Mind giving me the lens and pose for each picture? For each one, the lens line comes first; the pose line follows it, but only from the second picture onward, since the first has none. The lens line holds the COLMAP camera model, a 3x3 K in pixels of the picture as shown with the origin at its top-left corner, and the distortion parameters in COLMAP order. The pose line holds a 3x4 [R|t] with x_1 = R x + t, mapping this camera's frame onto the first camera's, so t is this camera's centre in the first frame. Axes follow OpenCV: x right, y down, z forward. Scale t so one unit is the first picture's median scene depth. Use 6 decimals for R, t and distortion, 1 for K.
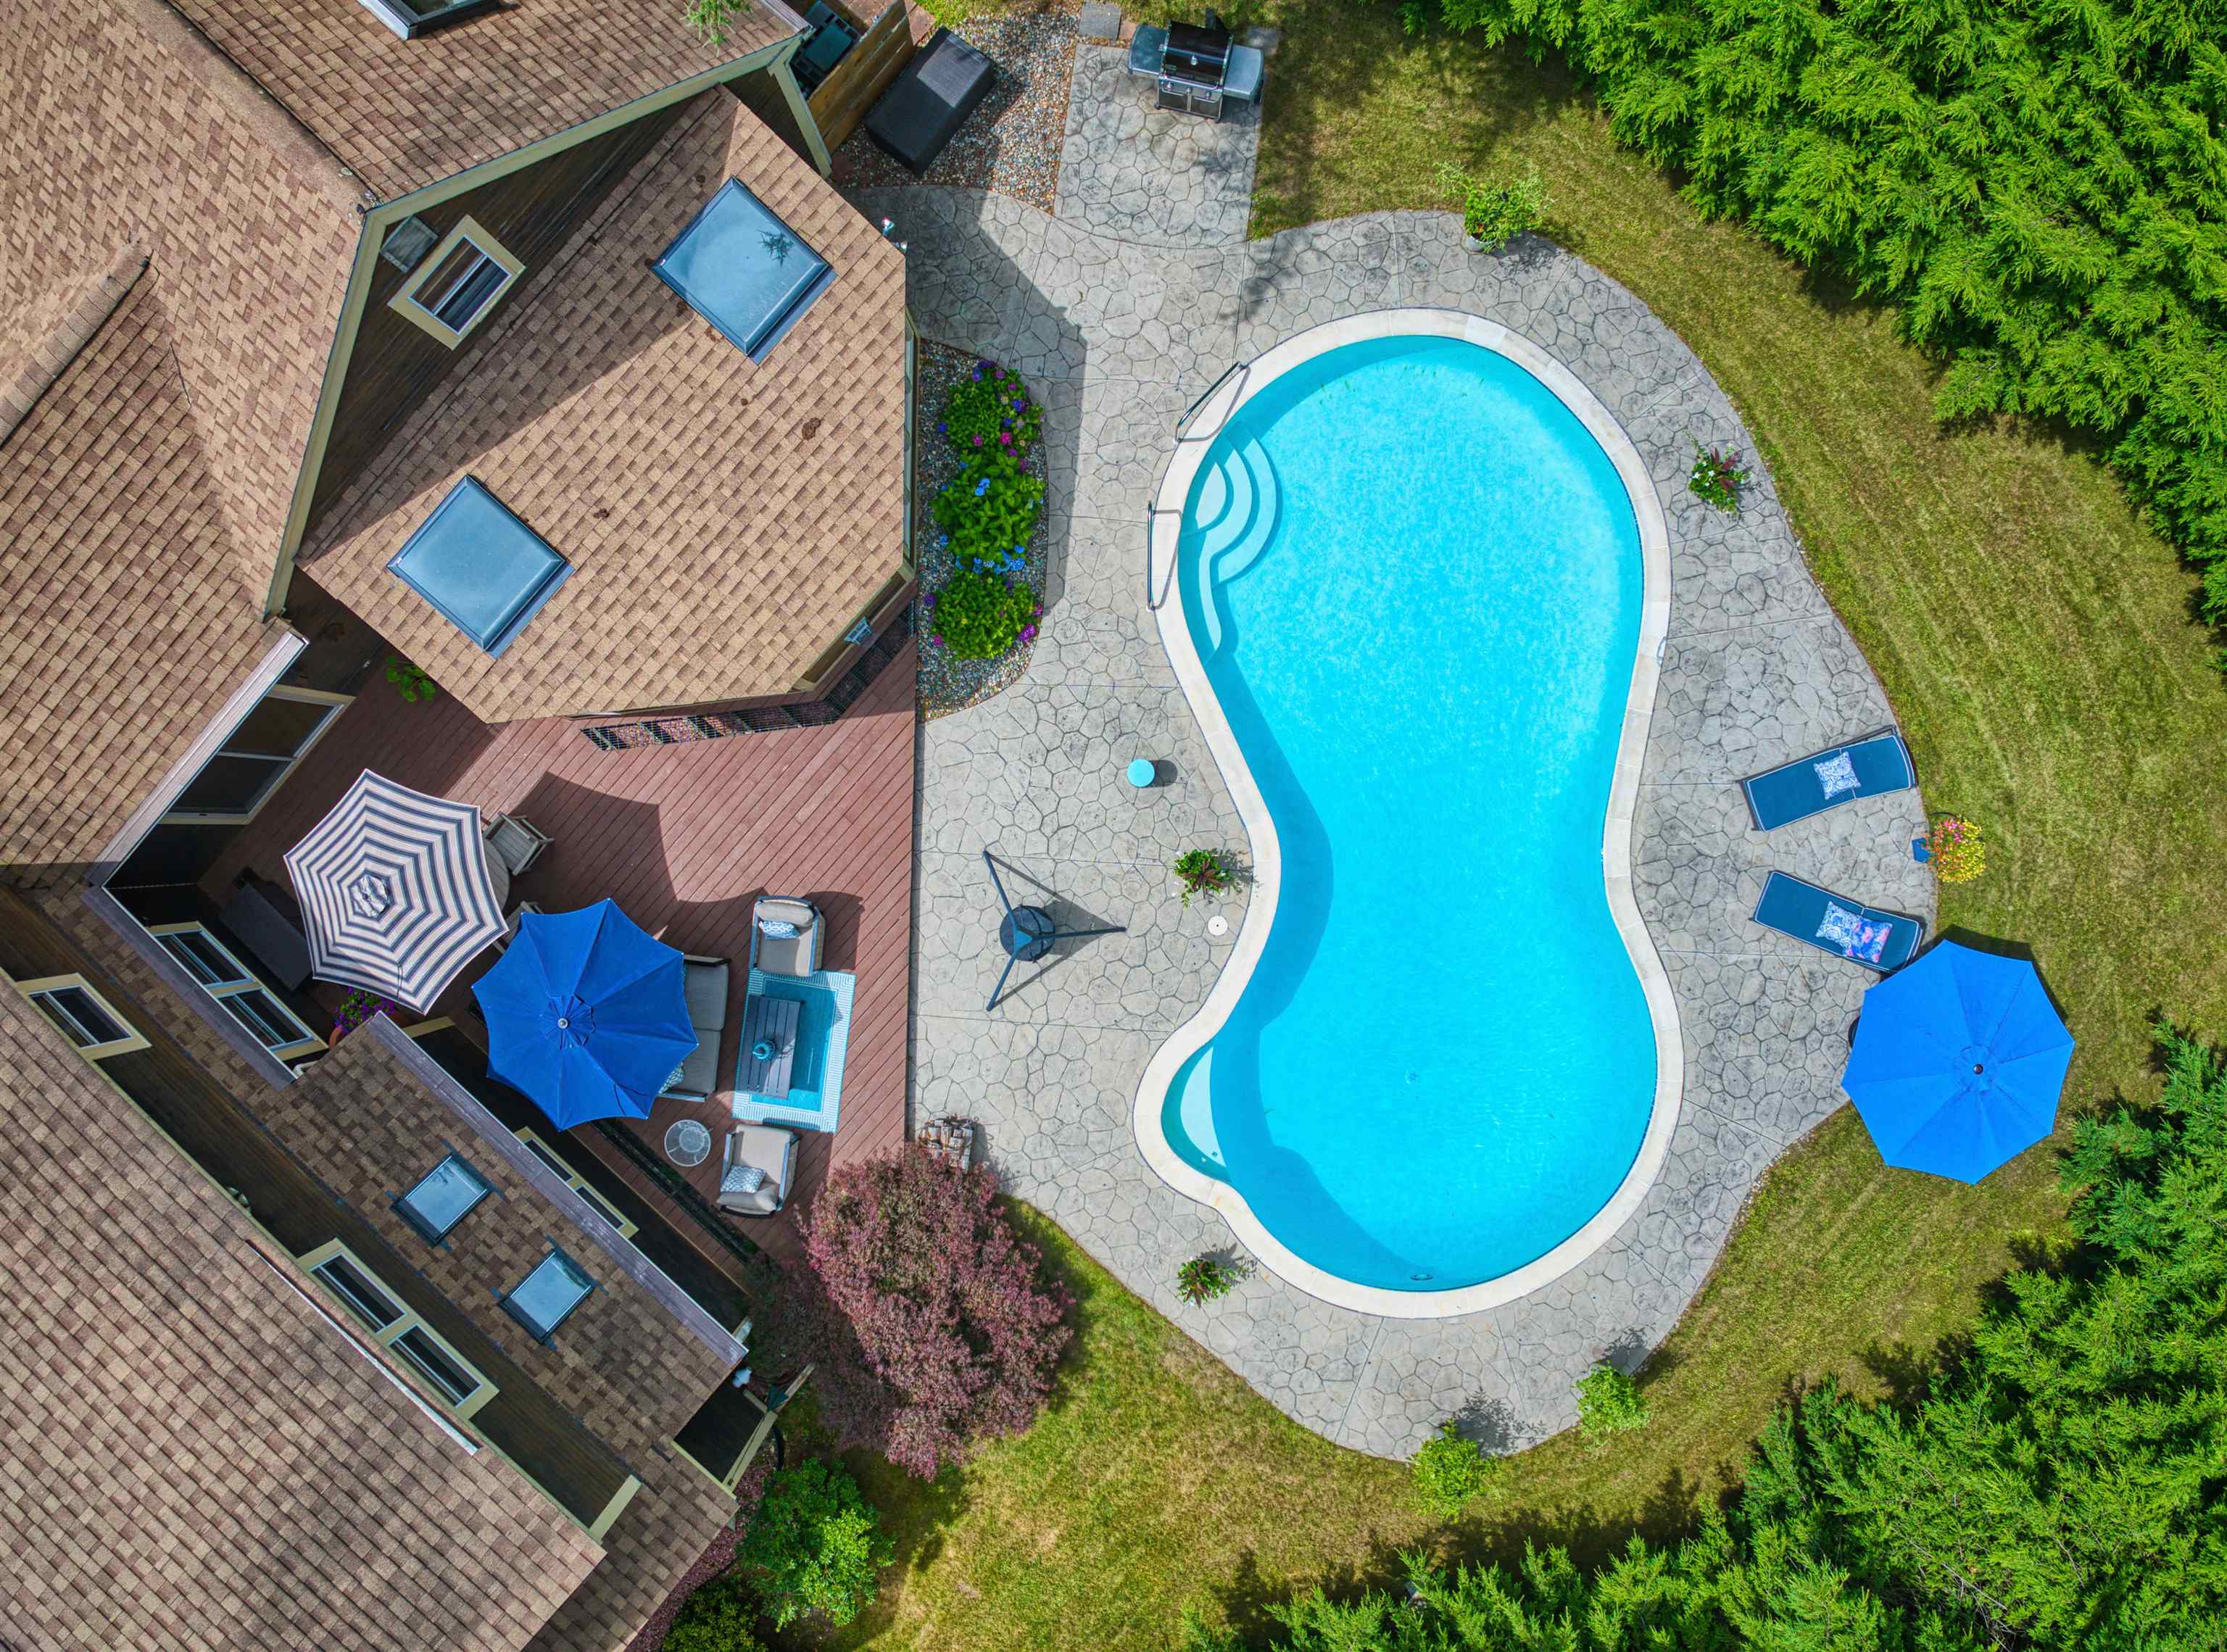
lens RADIAL K [[1643.0, 0, 1113.5], [0, 1643.0, 826.0], [0, 0, 1]] dist [-0.100611, 0.028982]
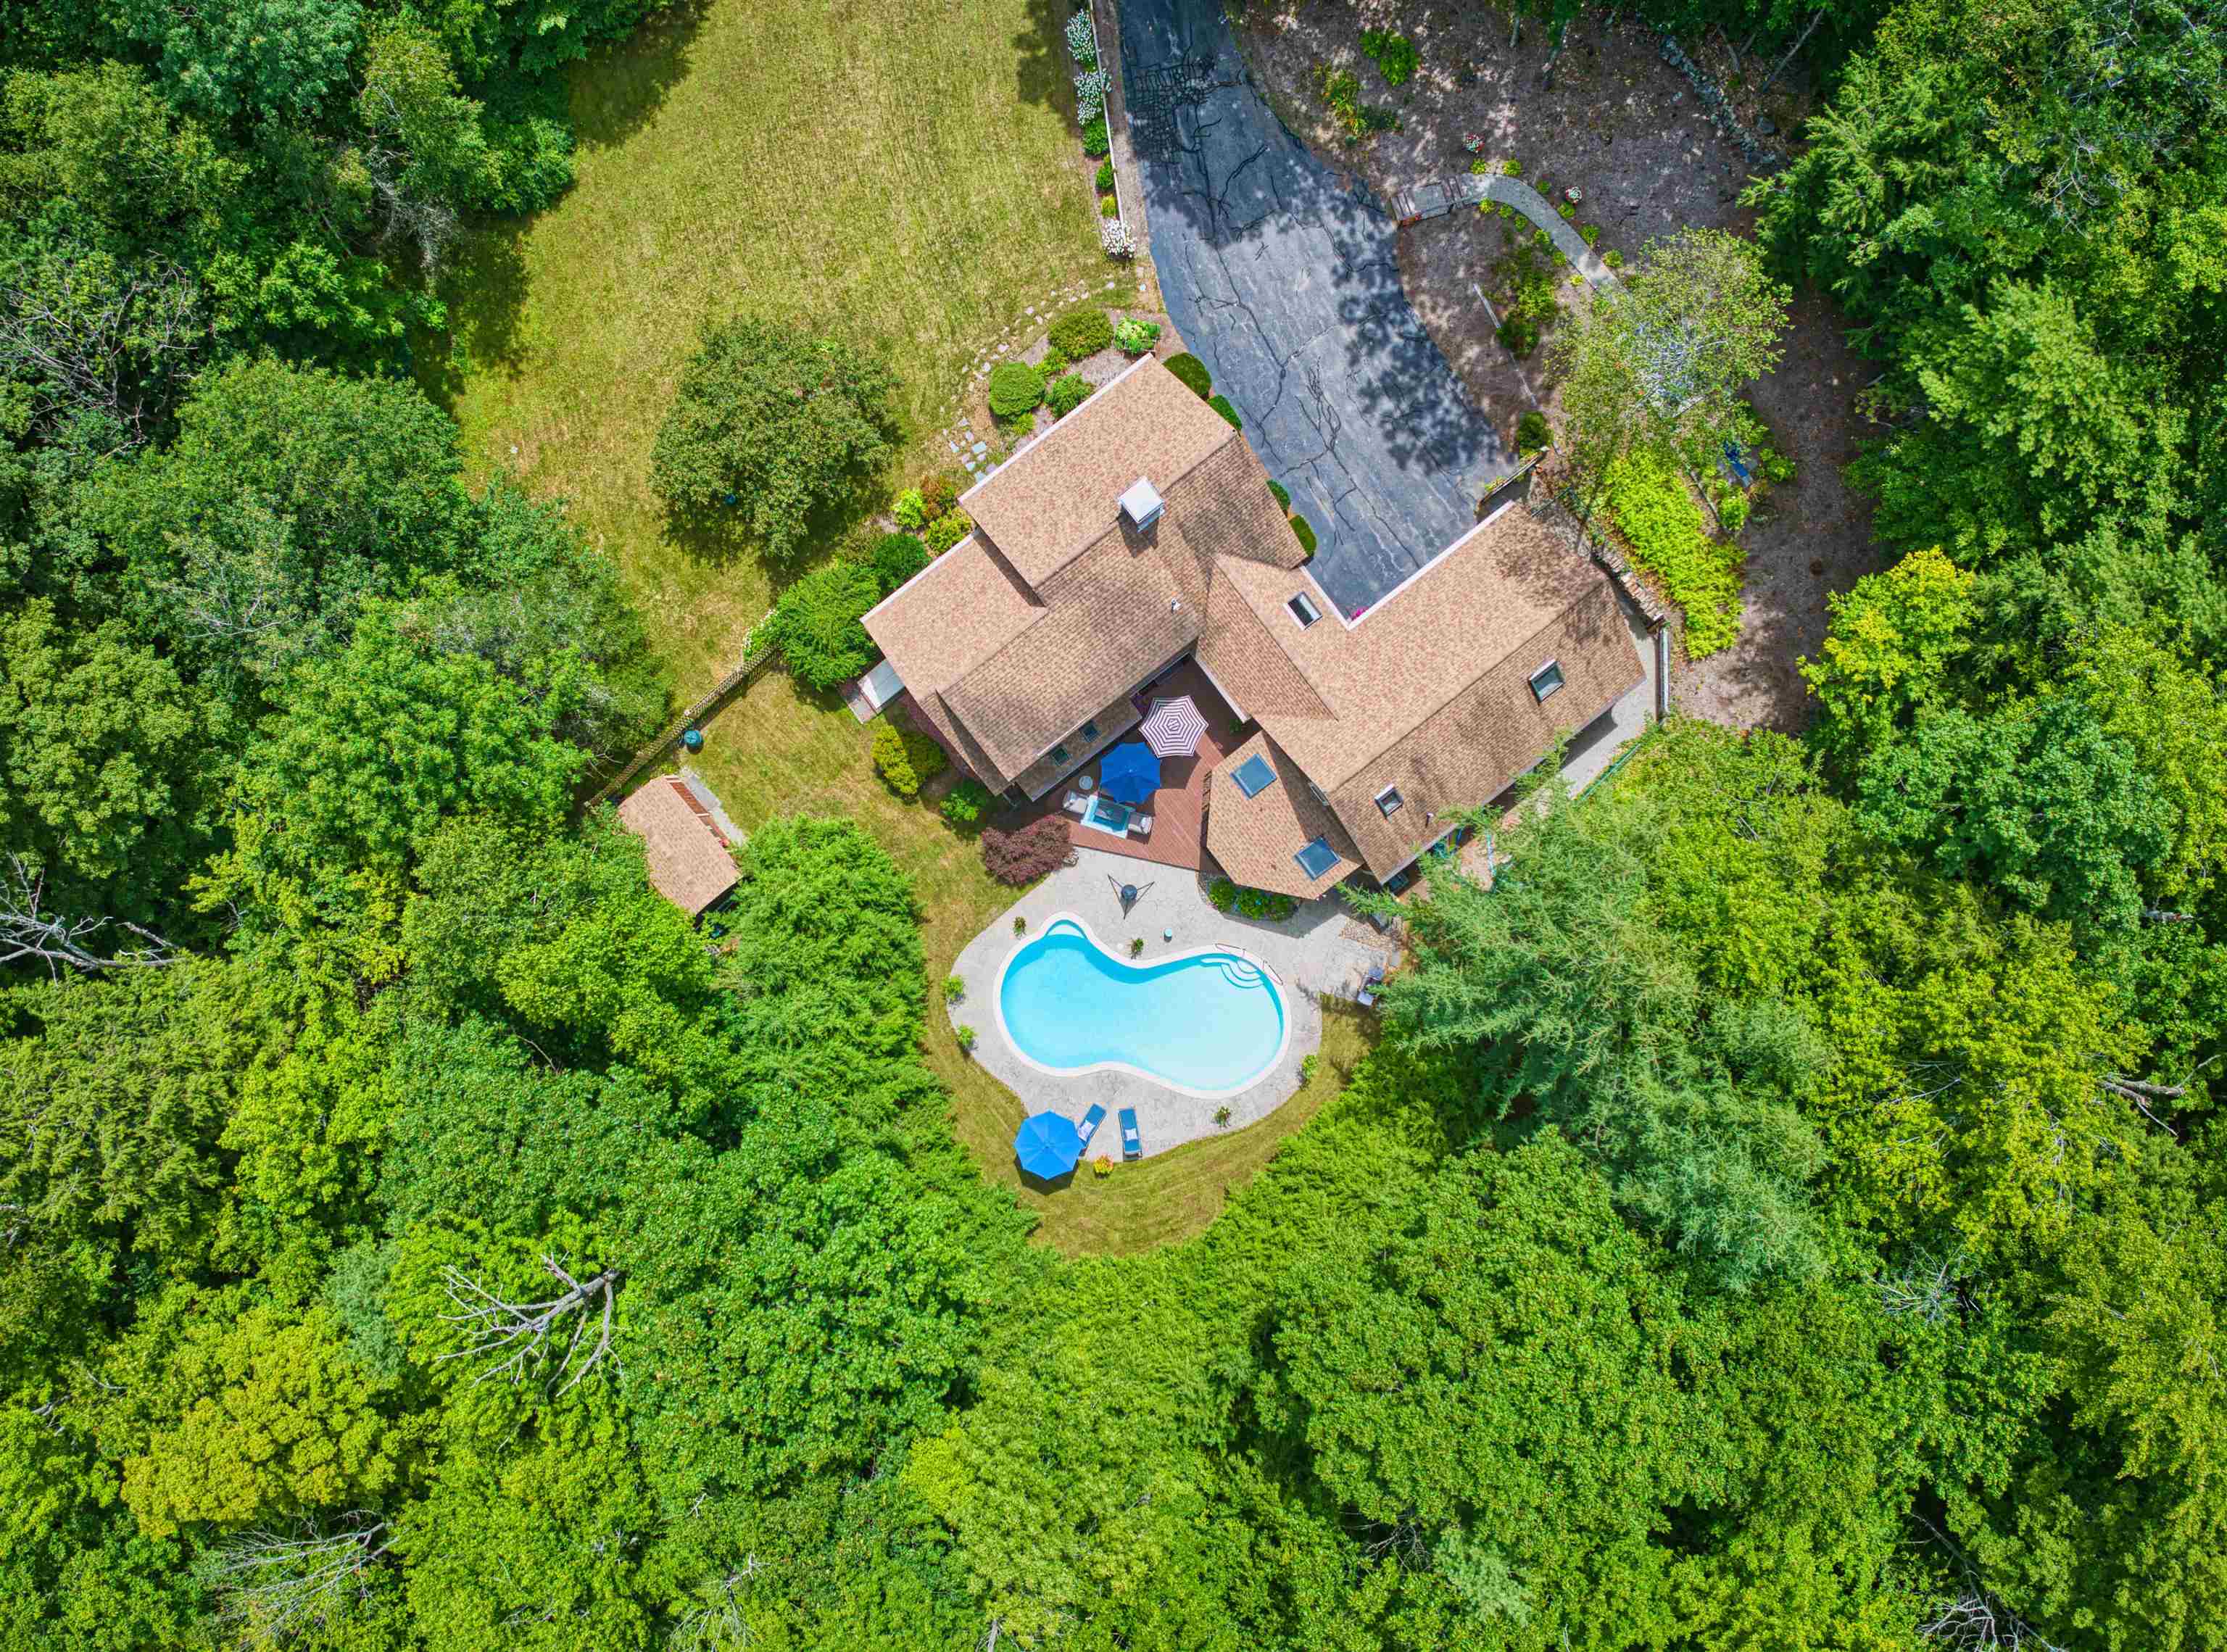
lens RADIAL K [[1643.0, 0, 1113.5], [0, 1643.0, 826.0], [0, 0, 1]] dist [-0.100611, 0.028982]
pose [[-0.180046, 0.983526, 0.016137, -0.232946], [-0.983657, -0.179998, -0.004419, 0.133844], [-0.001442, -0.016669, 0.999860, -2.381501]]
